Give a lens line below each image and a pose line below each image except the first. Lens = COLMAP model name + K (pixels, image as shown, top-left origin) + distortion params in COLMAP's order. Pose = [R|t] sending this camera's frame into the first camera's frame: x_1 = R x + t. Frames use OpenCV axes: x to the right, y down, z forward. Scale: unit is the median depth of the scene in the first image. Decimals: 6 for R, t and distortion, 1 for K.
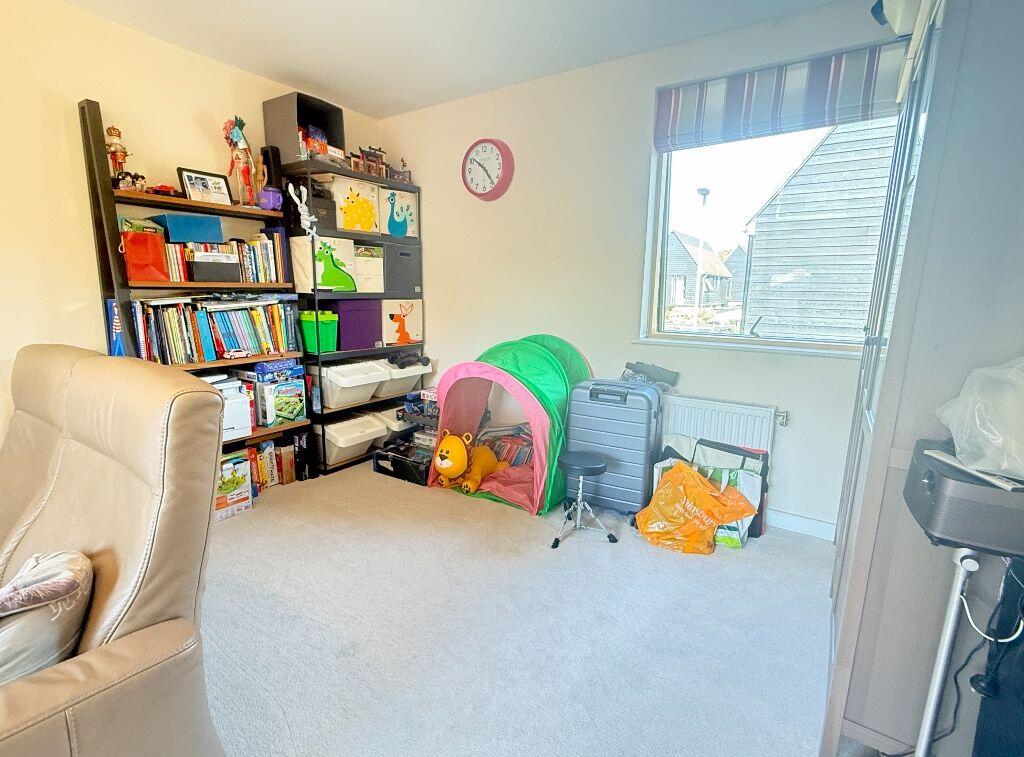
lens RADIAL K [[480.9, 0, 512.0], [0, 480.9, 378.5], [0, 0, 1]] dist [0.001209, 0.000020]
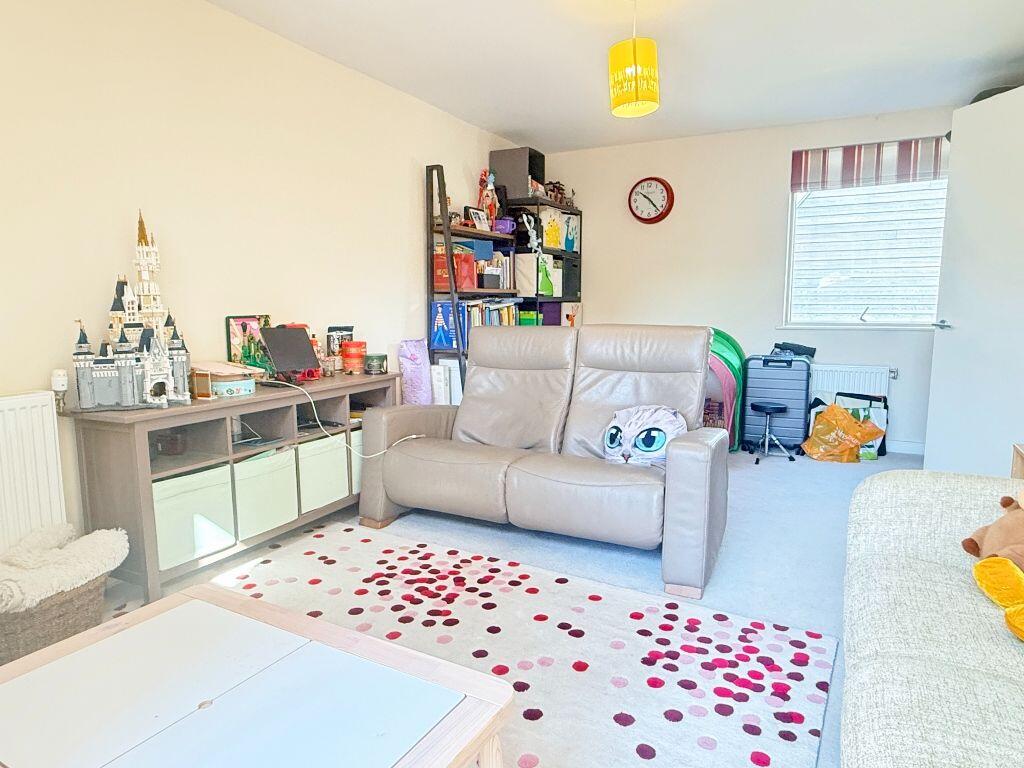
lens RADIAL K [[636.9, 0, 512.0], [0, 636.9, 384.0], [0, 0, 1]] dist [0.000606, 0.001865]
pose [[0.994341, -0.030348, 0.101813, -0.674596], [0.036206, 0.997764, -0.056187, 0.152763], [-0.099881, 0.059556, 0.993215, -0.691558]]
